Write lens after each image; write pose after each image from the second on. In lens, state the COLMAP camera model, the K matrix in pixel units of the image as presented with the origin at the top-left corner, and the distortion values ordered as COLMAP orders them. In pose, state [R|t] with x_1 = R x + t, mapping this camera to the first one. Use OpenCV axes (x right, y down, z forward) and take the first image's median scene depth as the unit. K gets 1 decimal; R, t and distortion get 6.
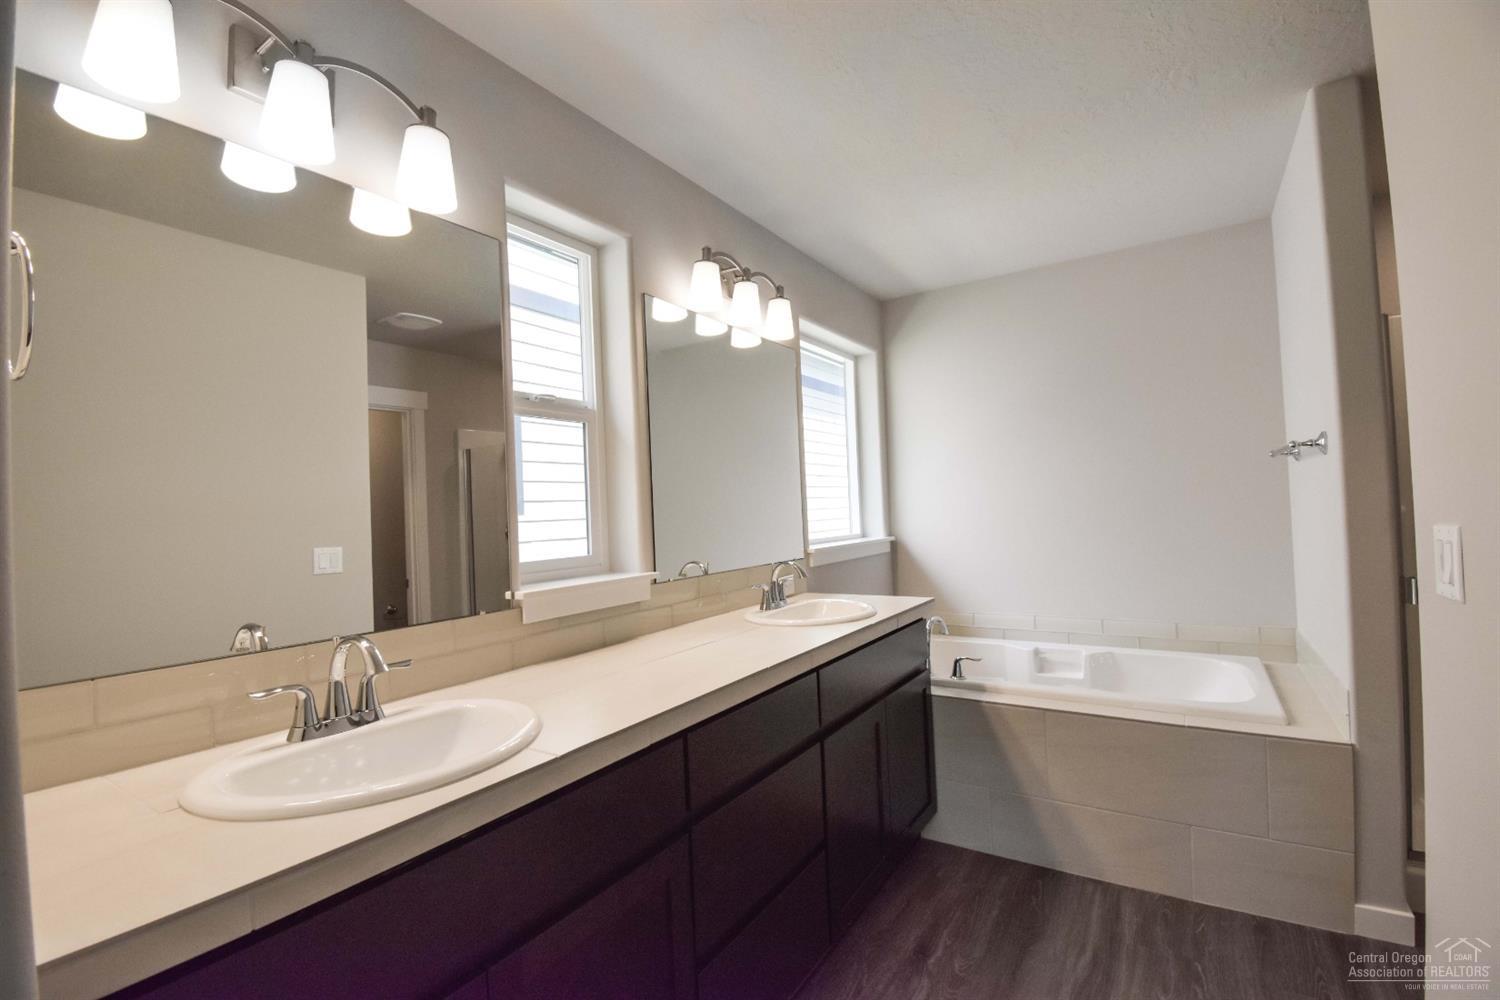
lens RADIAL K [[660.6, 0, 758.5], [0, 660.6, 501.4], [0, 0, 1]] dist [0.019837, -0.025329]
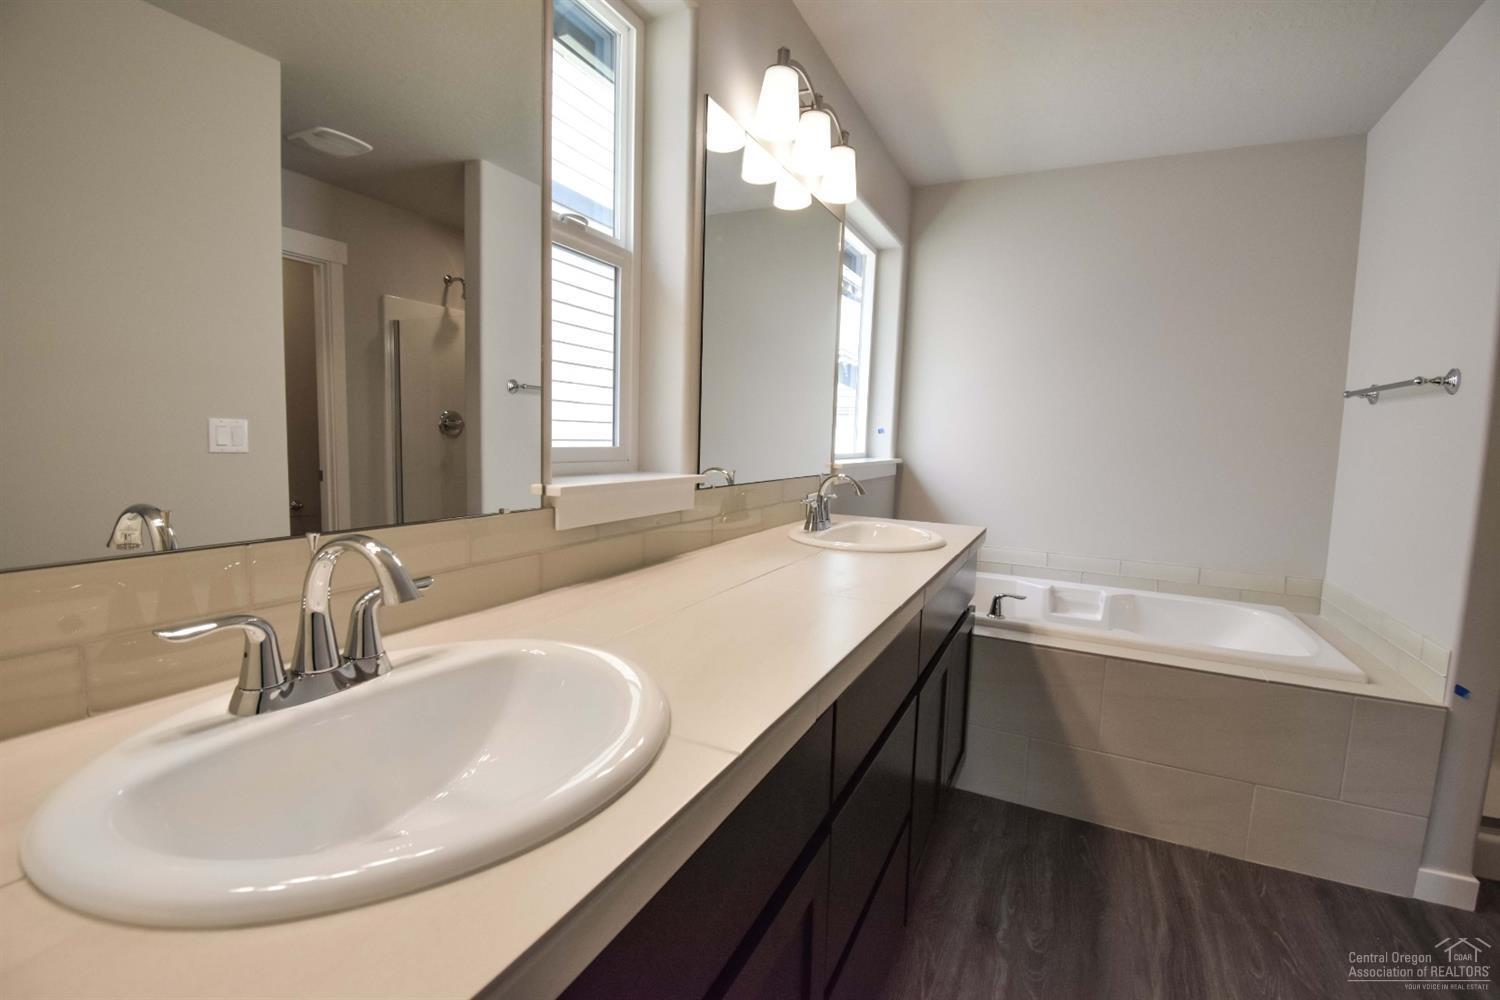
lens RADIAL K [[660.6, 0, 758.5], [0, 660.6, 501.4], [0, 0, 1]] dist [0.019837, -0.025329]
pose [[0.989943, 0.061441, 0.127429, -0.183338], [-0.075752, 0.990964, 0.110685, 0.046306], [-0.119477, -0.119225, 0.985652, 0.218015]]
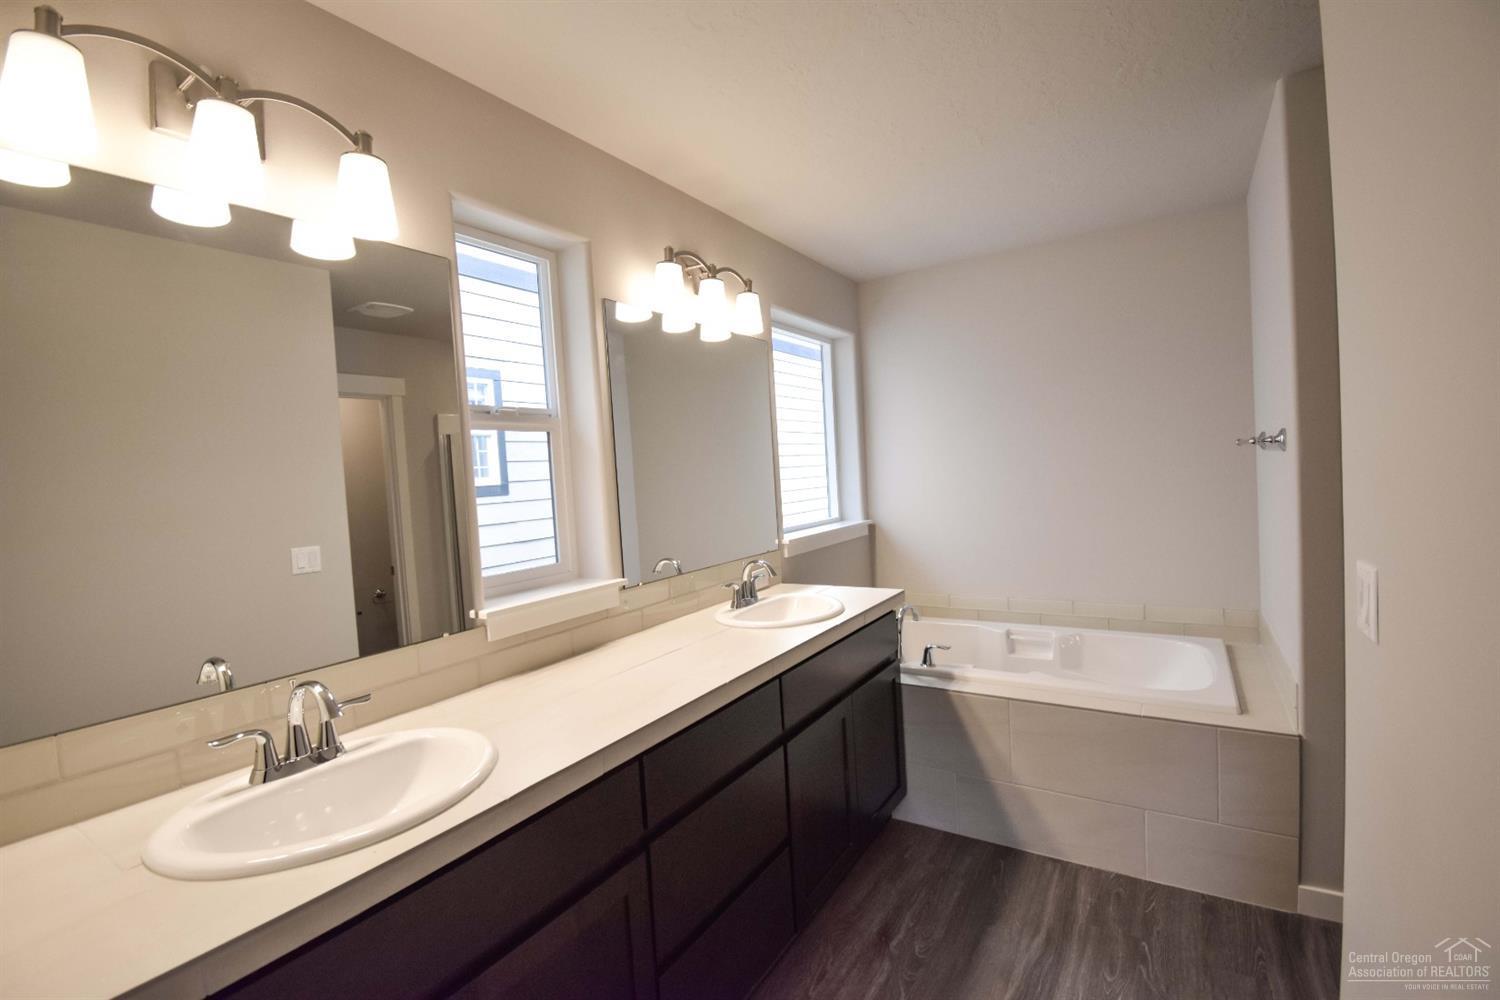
lens RADIAL K [[658.6, 0, 759.4], [0, 658.6, 501.9], [0, 0, 1]] dist [0.021592, -0.026007]
pose [[0.999834, -0.016486, 0.007727, 0.046232], [0.015995, 0.998084, 0.059777, -0.066855], [-0.008697, -0.059644, 0.998182, -0.006129]]
